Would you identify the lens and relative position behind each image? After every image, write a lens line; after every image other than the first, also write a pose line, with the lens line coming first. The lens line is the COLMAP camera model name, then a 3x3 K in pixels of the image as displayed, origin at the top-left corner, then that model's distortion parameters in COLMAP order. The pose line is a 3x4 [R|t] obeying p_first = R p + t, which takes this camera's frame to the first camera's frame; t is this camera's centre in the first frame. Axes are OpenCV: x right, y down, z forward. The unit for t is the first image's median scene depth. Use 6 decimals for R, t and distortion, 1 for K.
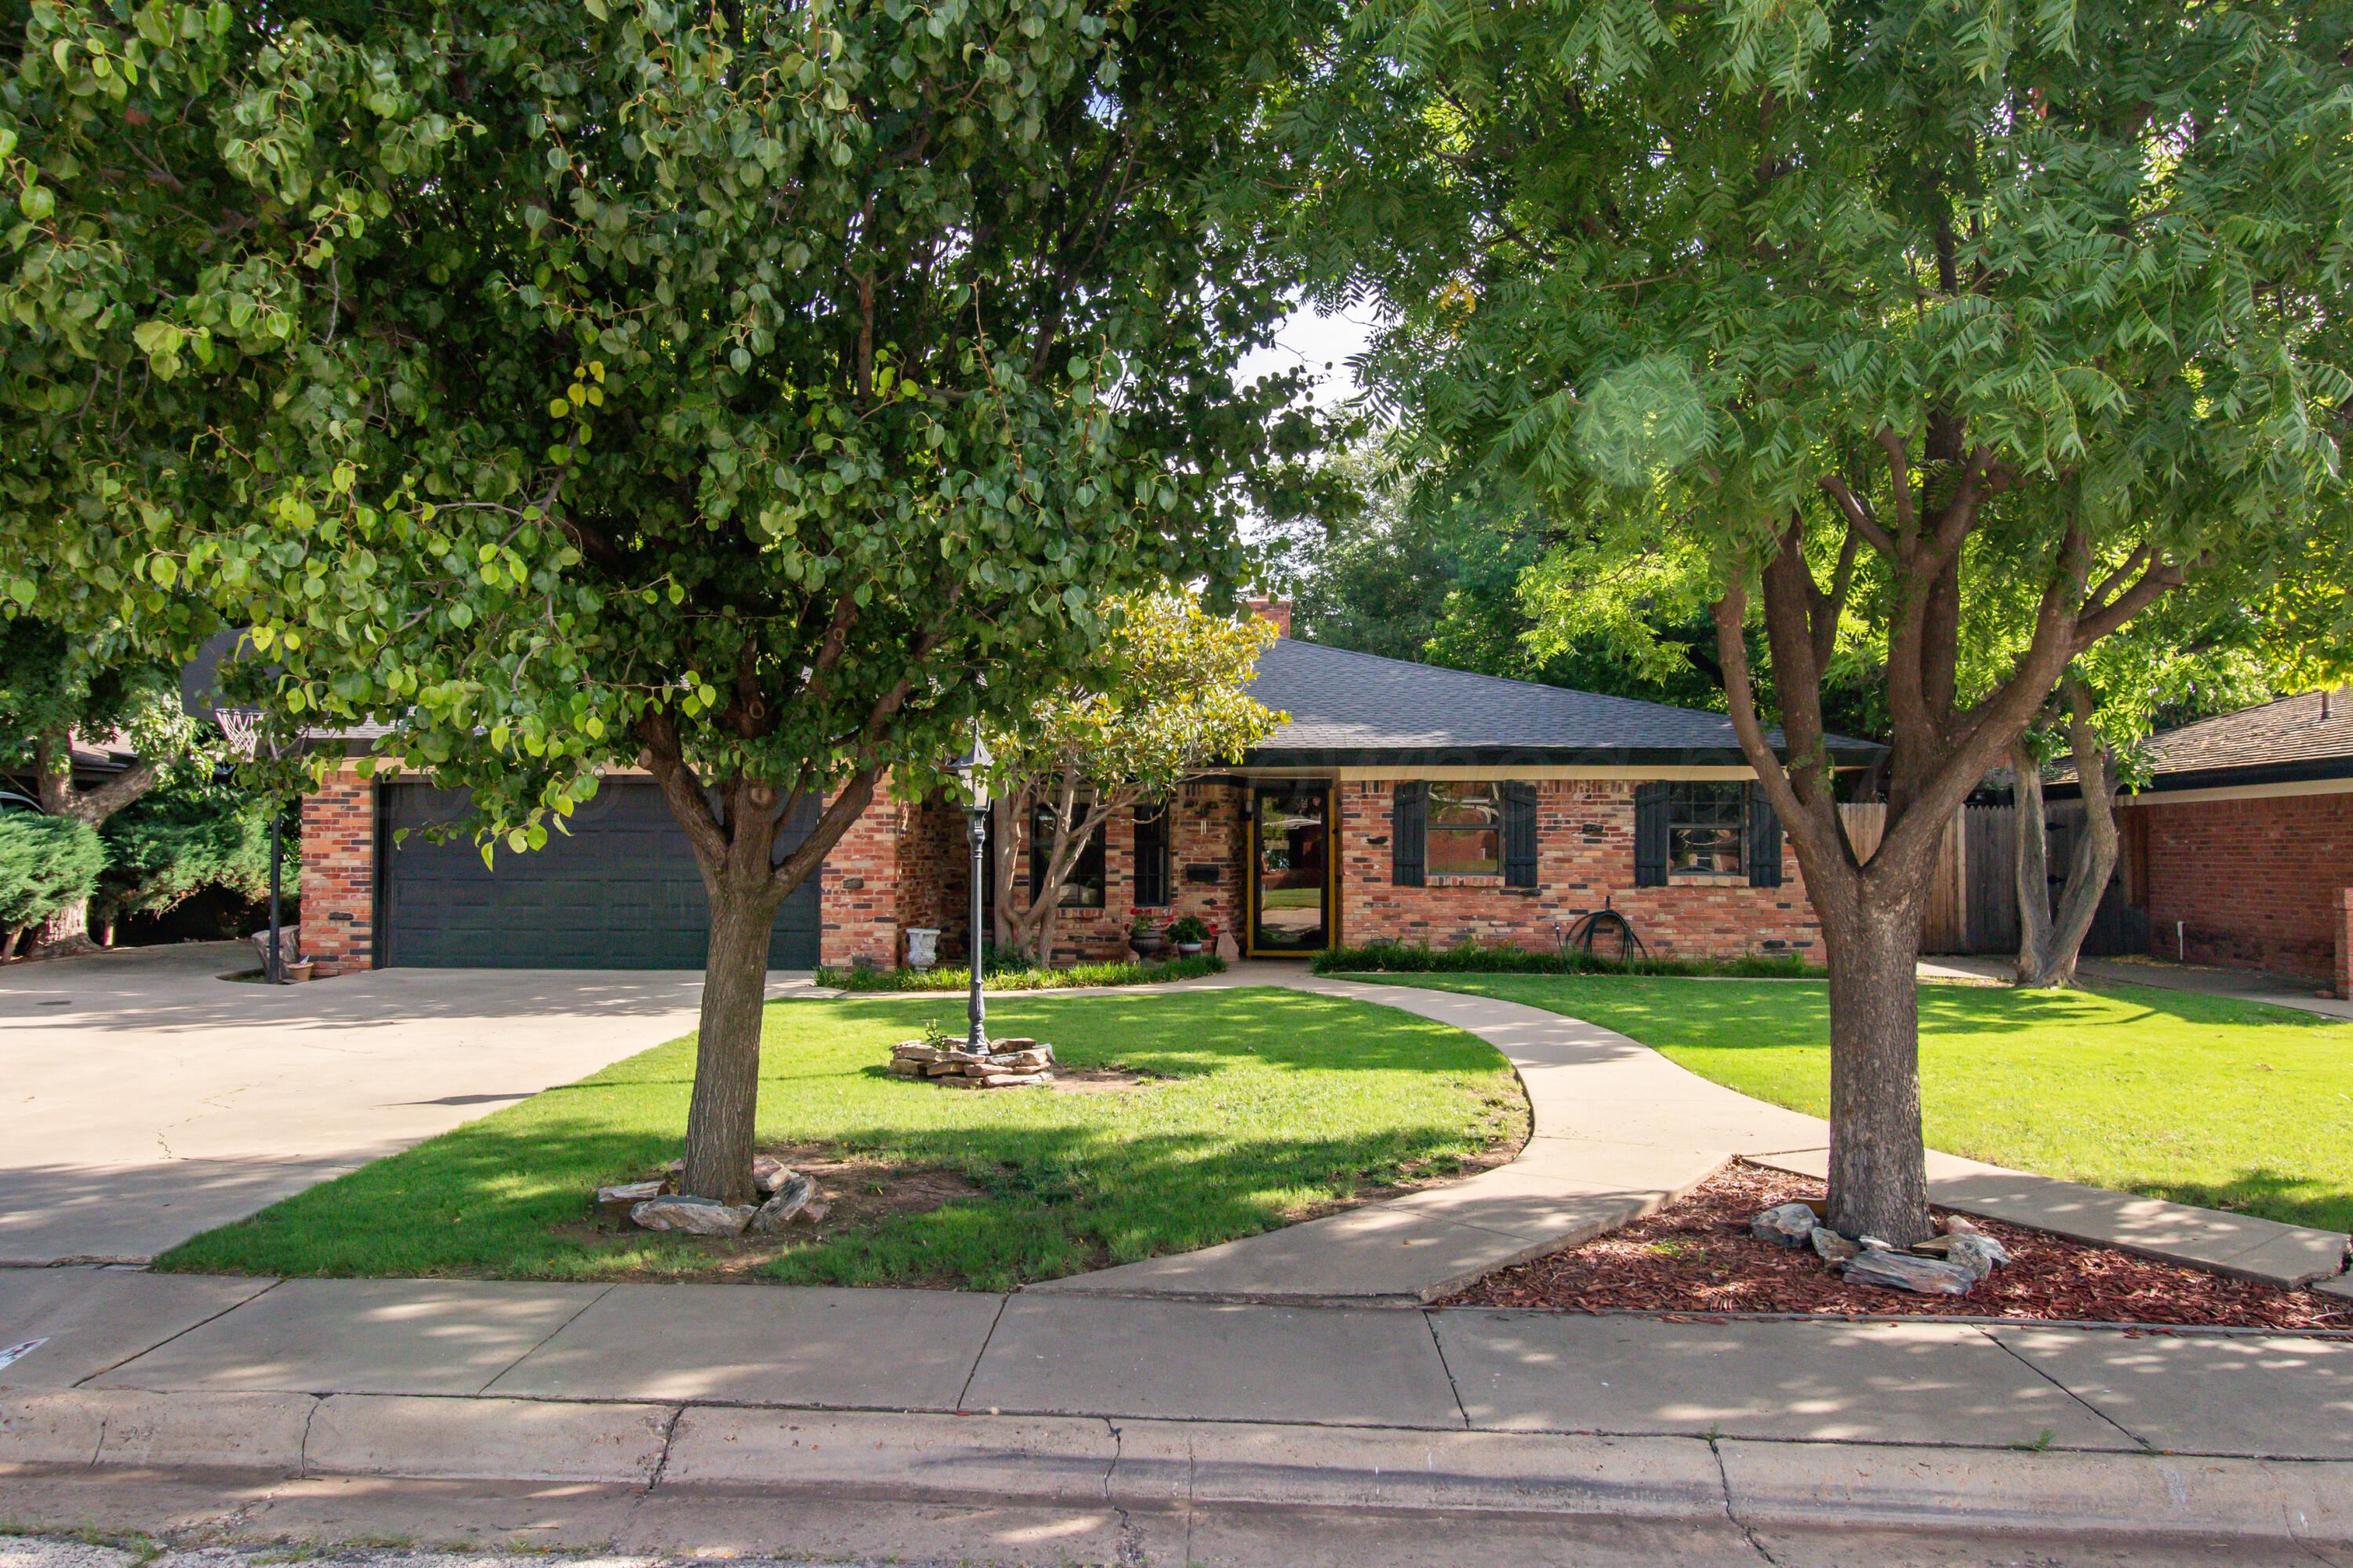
lens RADIAL K [[1612.4, 0, 1169.6], [0, 1612.4, 804.0], [0, 0, 1]] dist [0.019265, 0.006719]
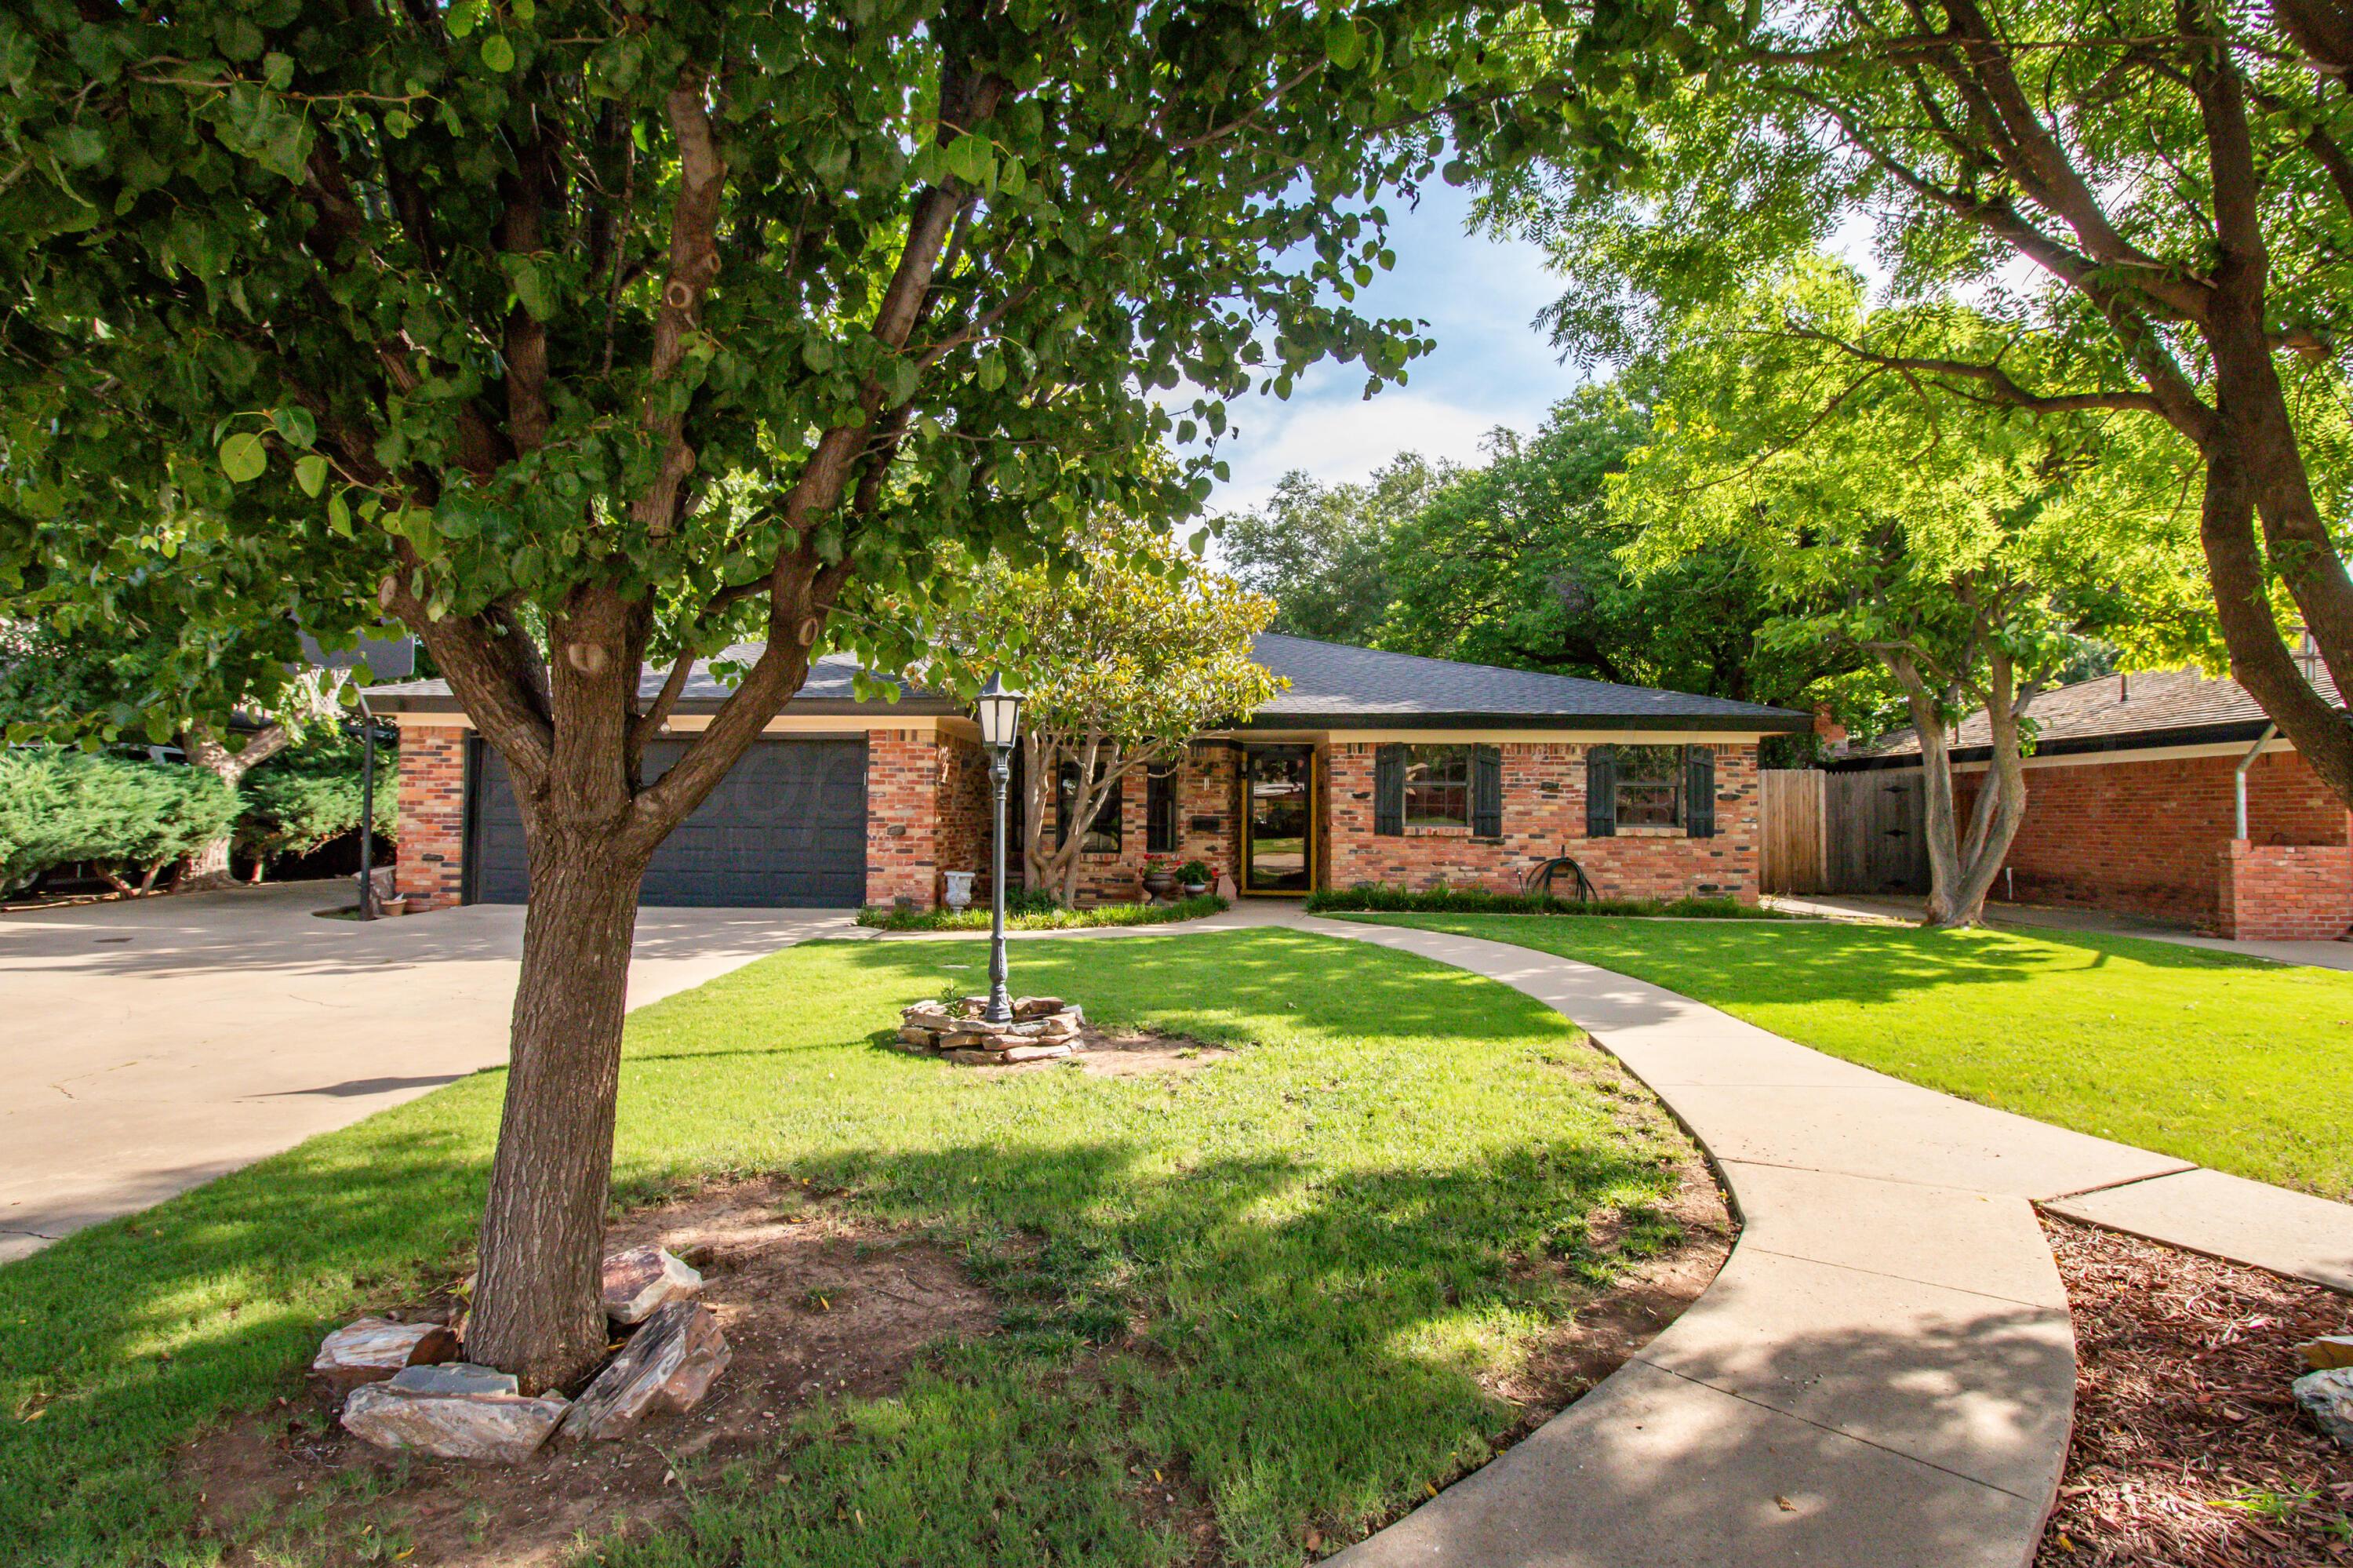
lens RADIAL K [[1094.6, 0, 1162.5], [0, 1094.6, 772.8], [0, 0, 1]] dist [0.001640, -0.000447]
pose [[0.999908, 0.005758, 0.012241, -0.021758], [-0.005666, 0.999955, -0.007544, 0.013592], [-0.012284, 0.007474, 0.999897, 0.233067]]
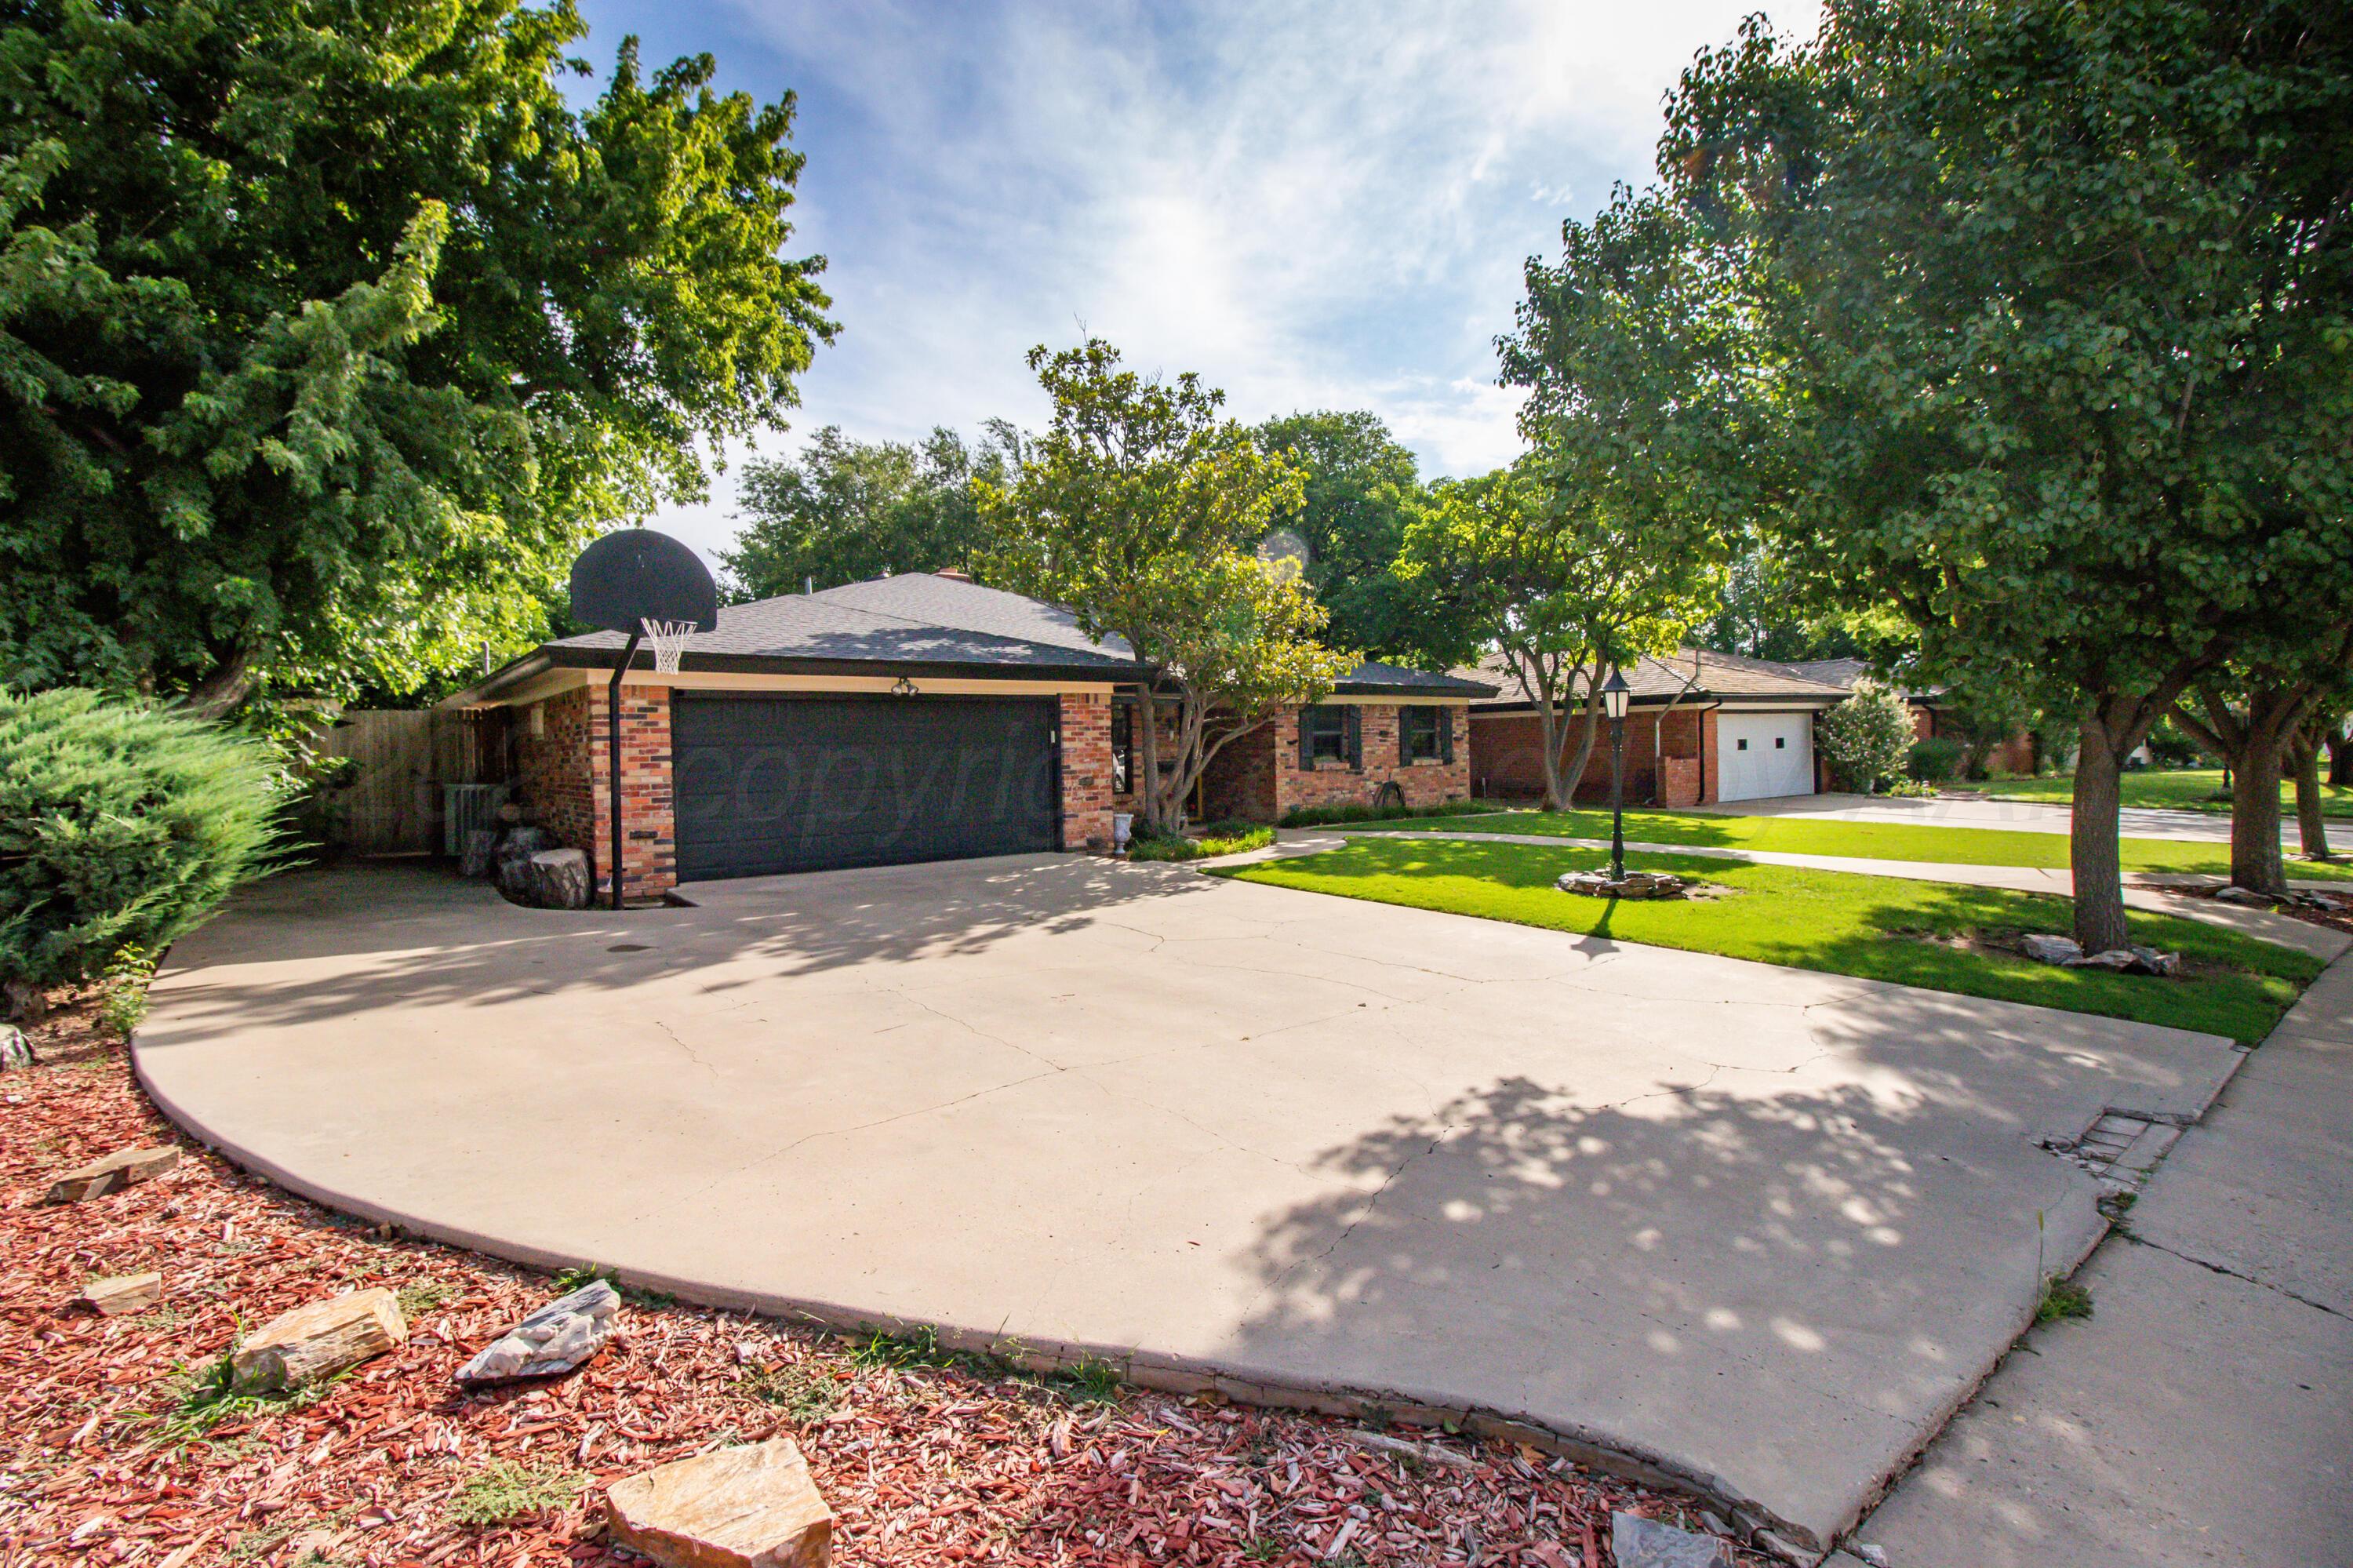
lens RADIAL K [[1094.6, 0, 1168.0], [0, 1094.6, 766.4], [0, 0, 1]] dist [0.001640, -0.000447]
pose [[0.761739, -0.029601, 0.647208, -0.658045], [0.005990, 0.999235, 0.038651, 0.004568], [-0.647857, -0.025565, 0.761333, 0.281808]]
